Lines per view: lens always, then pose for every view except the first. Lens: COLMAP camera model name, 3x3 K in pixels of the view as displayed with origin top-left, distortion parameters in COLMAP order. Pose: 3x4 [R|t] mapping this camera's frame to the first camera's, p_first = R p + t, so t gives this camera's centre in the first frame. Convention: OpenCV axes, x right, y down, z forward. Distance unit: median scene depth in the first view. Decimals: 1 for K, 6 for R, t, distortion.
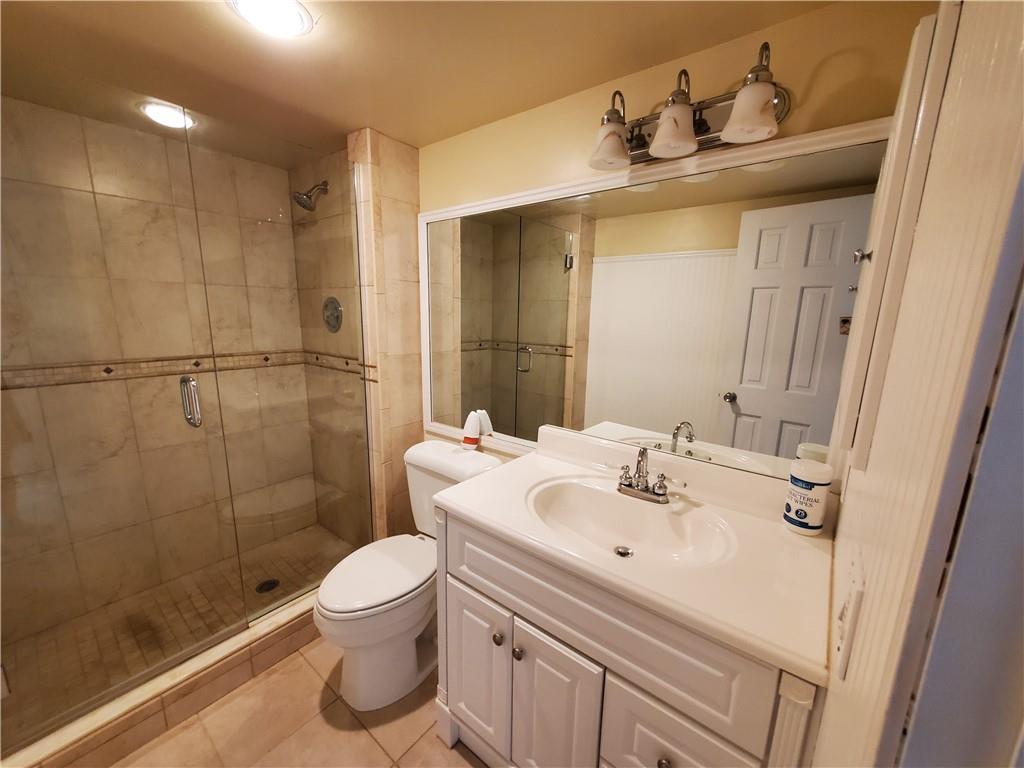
lens RADIAL K [[405.2, 0, 513.8], [0, 405.2, 393.0], [0, 0, 1]] dist [0.000211, 0.000285]
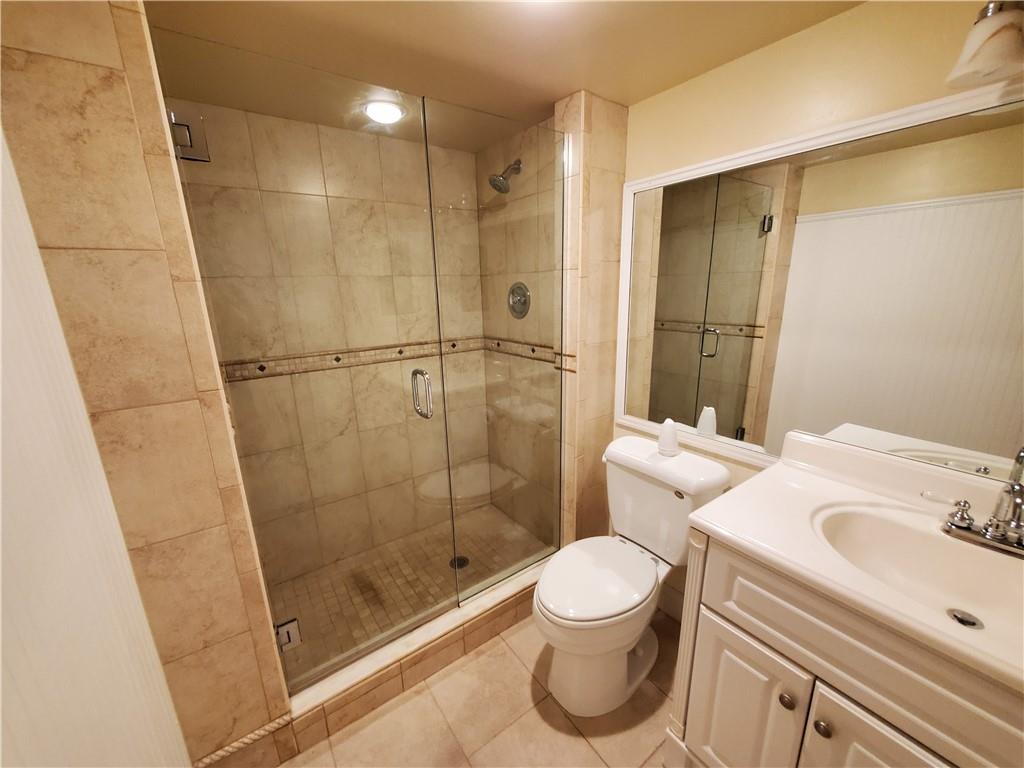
lens RADIAL K [[405.2, 0, 513.8], [0, 405.2, 393.0], [0, 0, 1]] dist [0.000211, 0.000285]
pose [[0.961280, 0.028612, -0.274084, -0.210434], [-0.011969, 0.997992, 0.062204, -0.035478], [0.275313, -0.056515, 0.959692, 0.053301]]
